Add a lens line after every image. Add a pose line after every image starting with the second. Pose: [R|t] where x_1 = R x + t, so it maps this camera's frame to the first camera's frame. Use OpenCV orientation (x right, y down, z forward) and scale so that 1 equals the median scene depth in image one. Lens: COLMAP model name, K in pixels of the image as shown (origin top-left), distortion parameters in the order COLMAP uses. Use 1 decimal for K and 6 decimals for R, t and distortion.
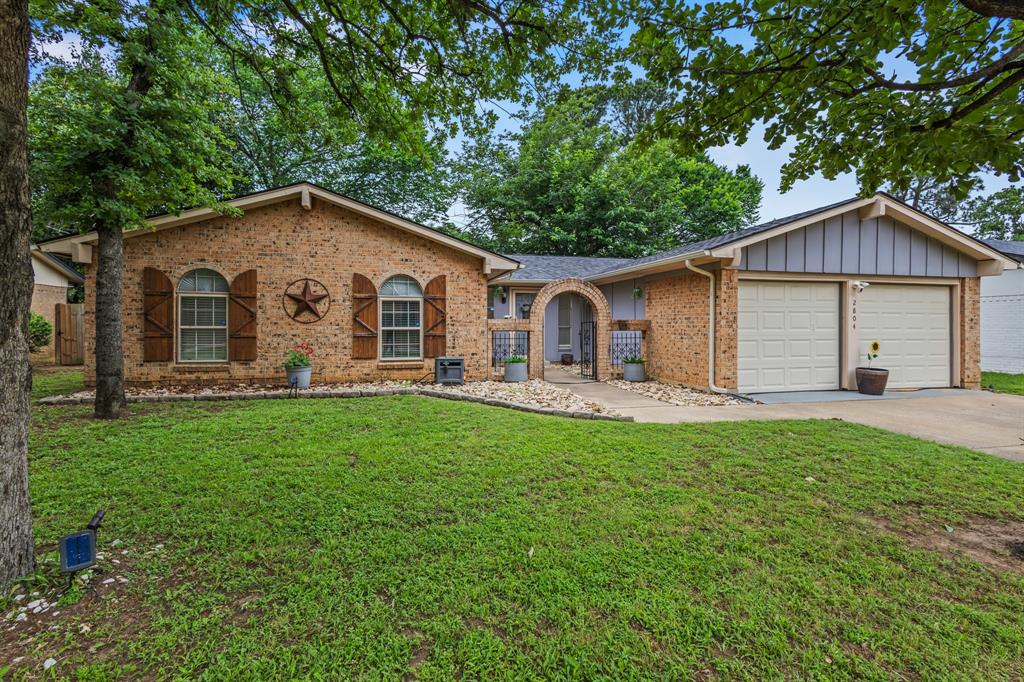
lens RADIAL K [[476.9, 0, 511.5], [0, 476.9, 328.6], [0, 0, 1]] dist [0.001560, 0.000099]
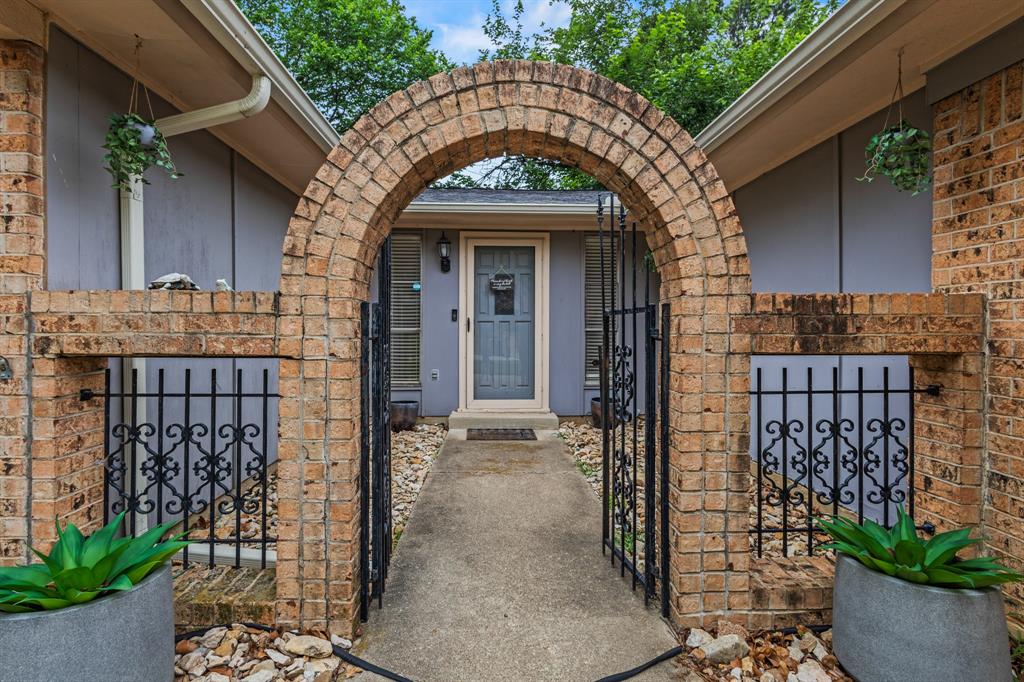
lens RADIAL K [[476.9, 0, 511.5], [0, 476.9, 328.6], [0, 0, 1]] dist [0.001560, 0.000099]
pose [[0.982771, 0.001332, -0.184825, 0.167944], [-0.001469, 0.999999, -0.000605, -0.006145], [0.184823, 0.000866, 0.982771, 0.886678]]
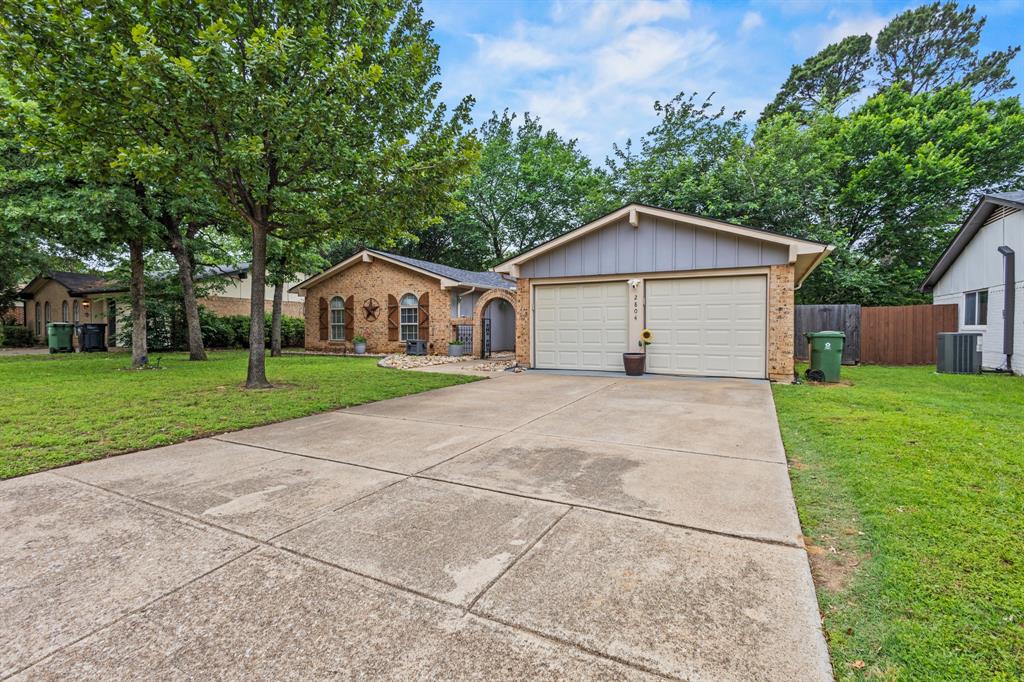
lens RADIAL K [[476.9, 0, 511.5], [0, 476.9, 328.6], [0, 0, 1]] dist [0.001560, 0.000099]
pose [[0.752624, -0.003344, -0.658442, 1.201407], [0.000671, 0.999990, -0.004312, 0.025007], [0.658451, 0.002804, 0.752619, -0.071951]]
